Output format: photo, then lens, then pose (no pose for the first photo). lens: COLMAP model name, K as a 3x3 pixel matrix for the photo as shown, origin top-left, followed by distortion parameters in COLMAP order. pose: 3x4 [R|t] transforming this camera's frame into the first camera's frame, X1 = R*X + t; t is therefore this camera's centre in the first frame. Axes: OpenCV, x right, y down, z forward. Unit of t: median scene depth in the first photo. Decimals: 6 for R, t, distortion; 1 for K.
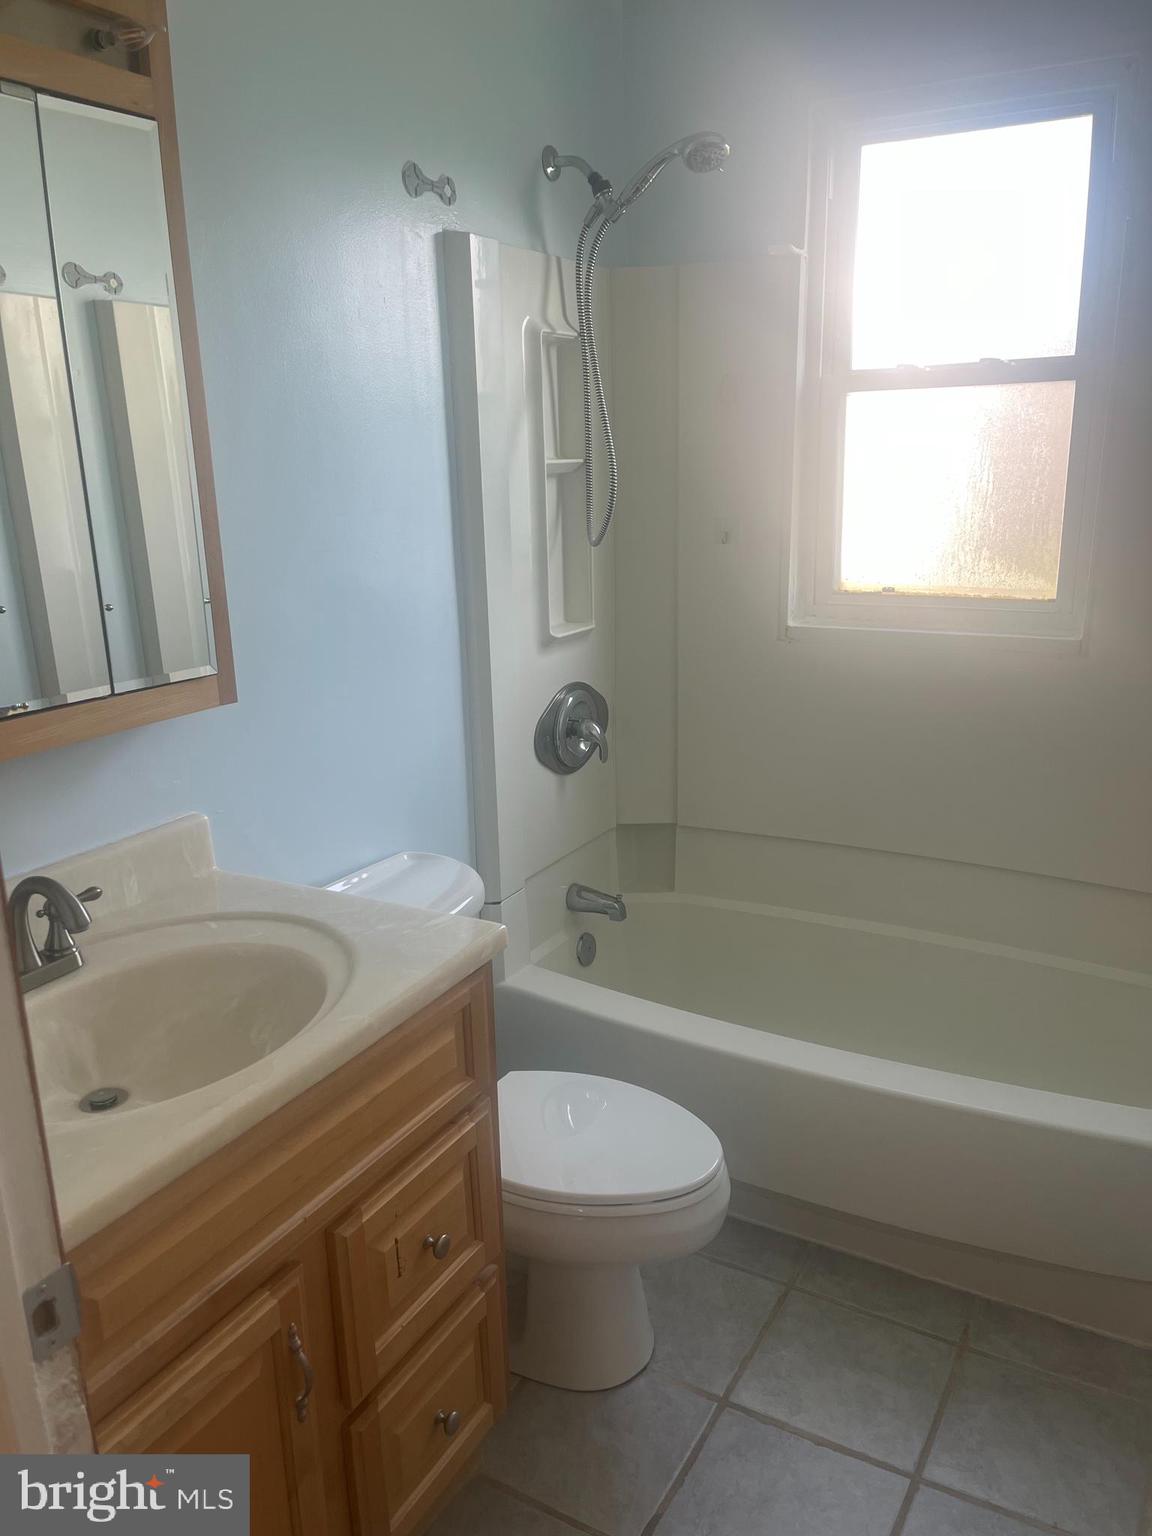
lens RADIAL K [[1173.7, 0, 572.7], [0, 1173.7, 765.8], [0, 0, 1]] dist [0.073110, -0.097038]
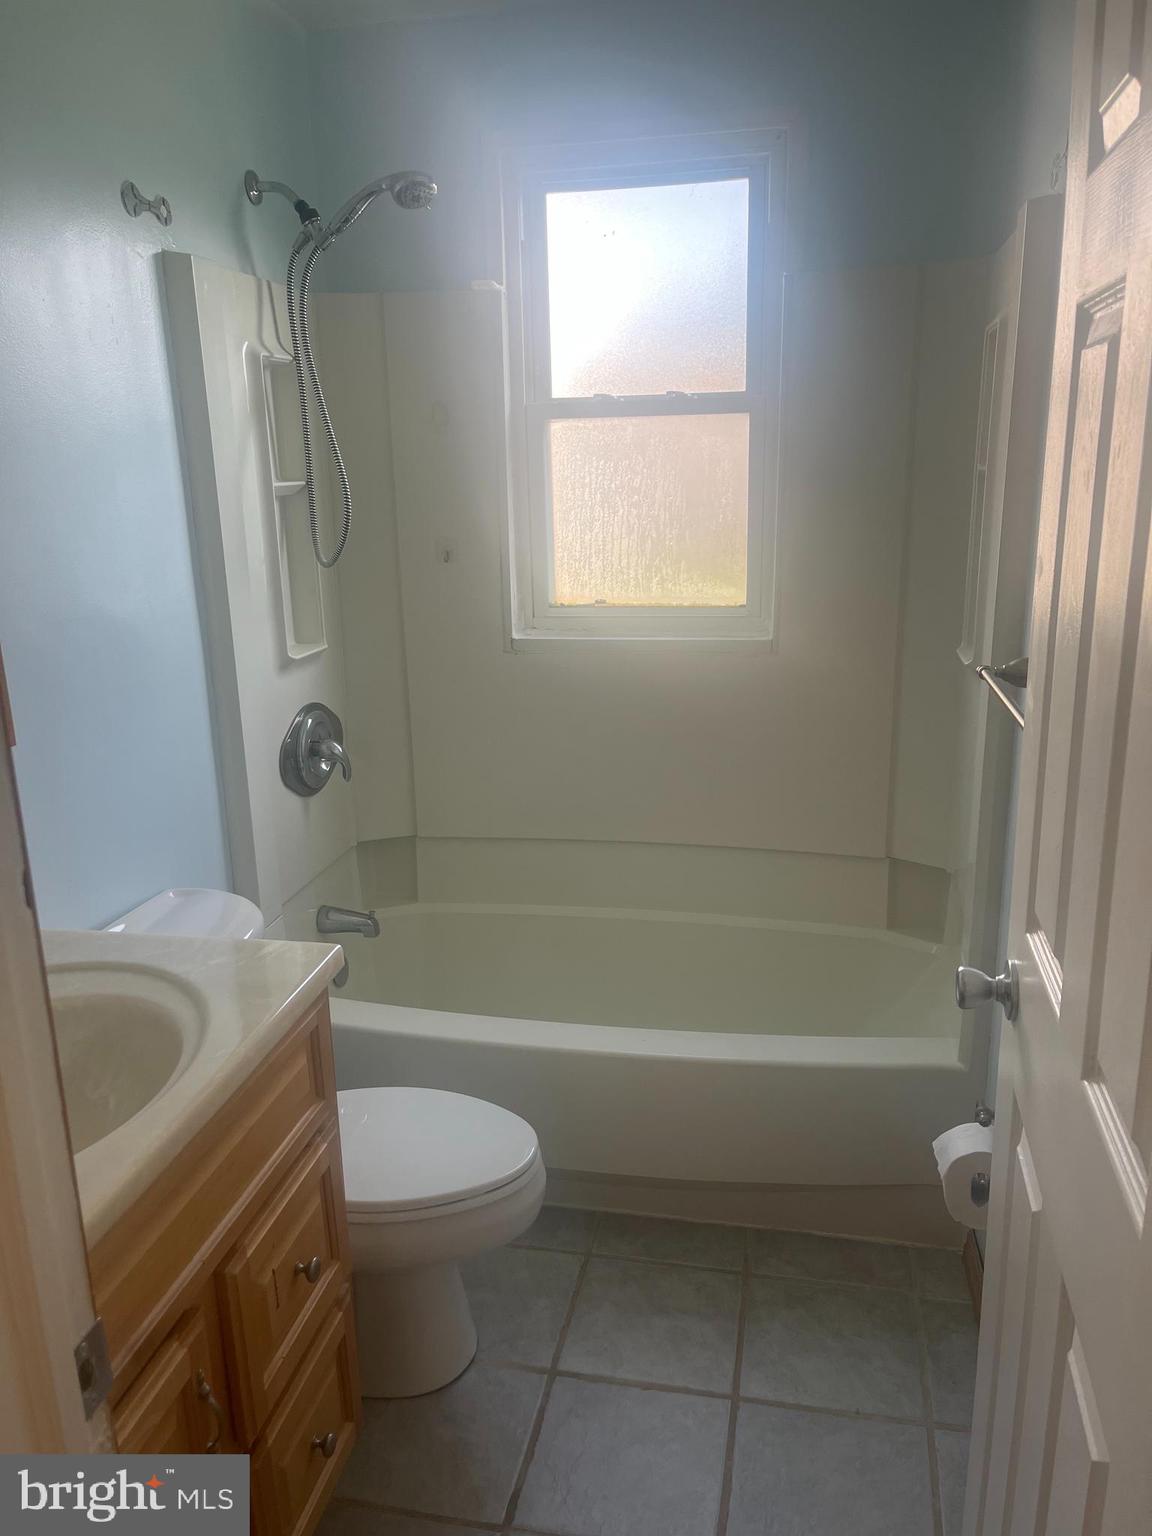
lens RADIAL K [[1173.7, 0, 575.0], [0, 1173.7, 758.1], [0, 0, 1]] dist [0.073110, -0.097038]
pose [[0.950362, -0.075700, 0.301799, -0.111987], [0.080938, 0.996707, -0.004870, -0.002105], [-0.300436, 0.029055, 0.953359, -0.024441]]
